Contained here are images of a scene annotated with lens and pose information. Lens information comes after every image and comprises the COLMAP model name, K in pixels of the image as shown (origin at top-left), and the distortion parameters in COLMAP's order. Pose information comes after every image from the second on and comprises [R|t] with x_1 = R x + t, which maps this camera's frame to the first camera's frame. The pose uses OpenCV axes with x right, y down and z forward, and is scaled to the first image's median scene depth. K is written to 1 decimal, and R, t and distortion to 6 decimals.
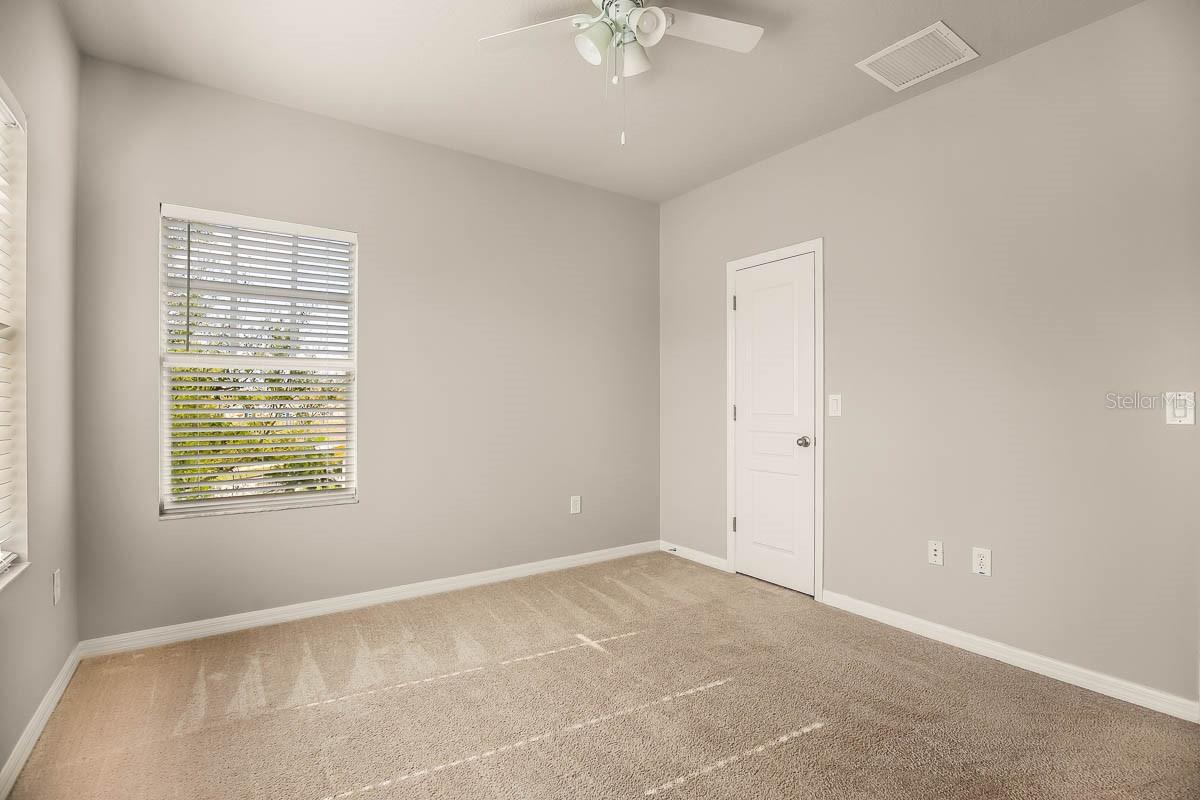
lens RADIAL K [[549.2, 0, 605.8], [0, 549.2, 400.3], [0, 0, 1]] dist [-0.027676, 0.000070]
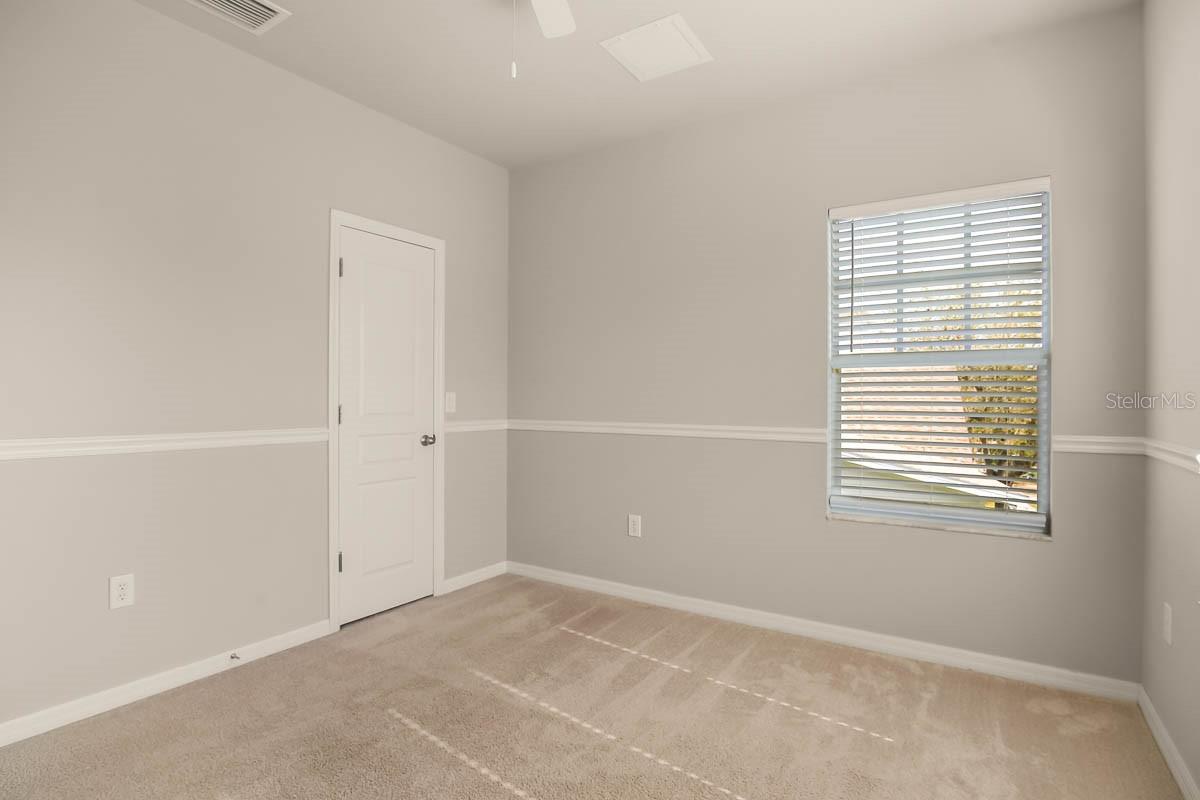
lens RADIAL K [[605.5, 0, 600.0], [0, 605.5, 400.0], [0, 0, 1]] dist [0.011121, 0.000174]
pose [[-0.343629, -0.001804, 0.939104, -0.668787], [0.001441, 0.999996, 0.002448, 0.001253], [-0.939104, 0.002194, -0.343625, 0.953458]]
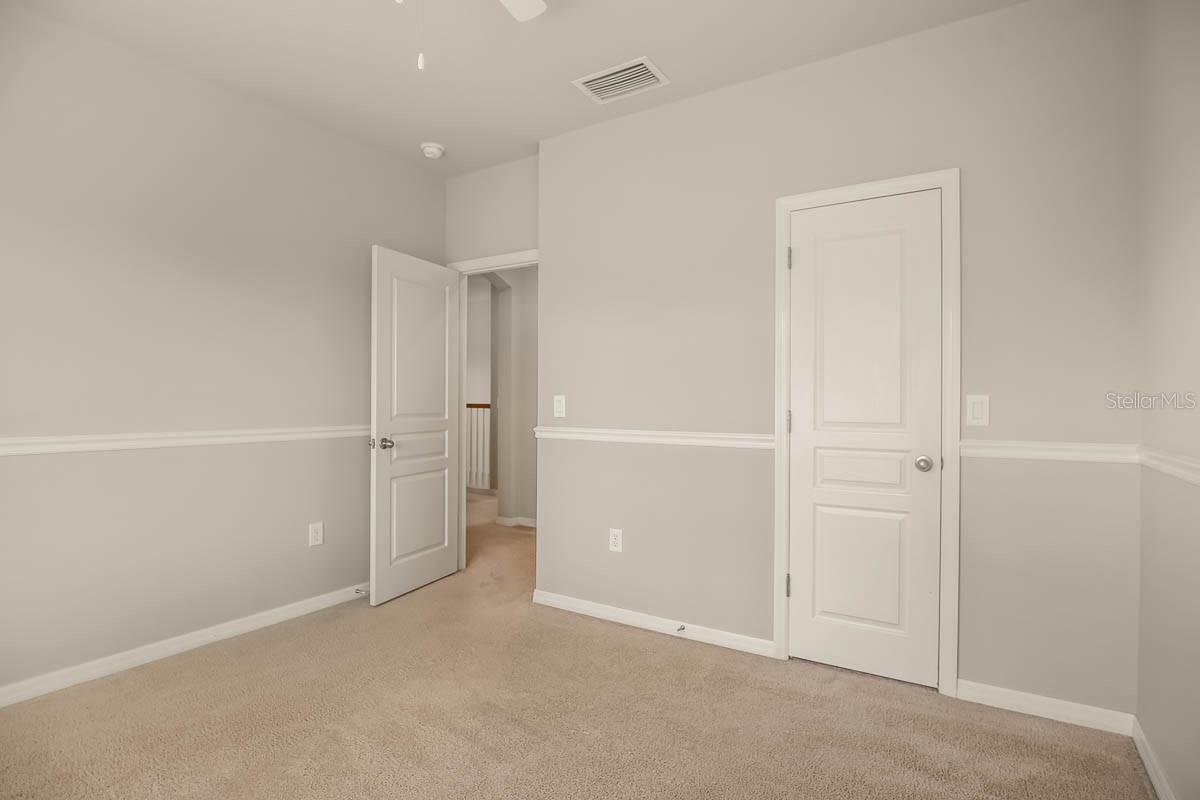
lens RADIAL K [[605.5, 0, 600.0], [0, 605.5, 400.0], [0, 0, 1]] dist [0.011121, 0.000174]
pose [[0.917452, 0.005384, 0.397811, -0.276358], [-0.004321, 0.999984, -0.003568, 0.000475], [-0.397824, 0.001554, 0.917460, 0.405659]]
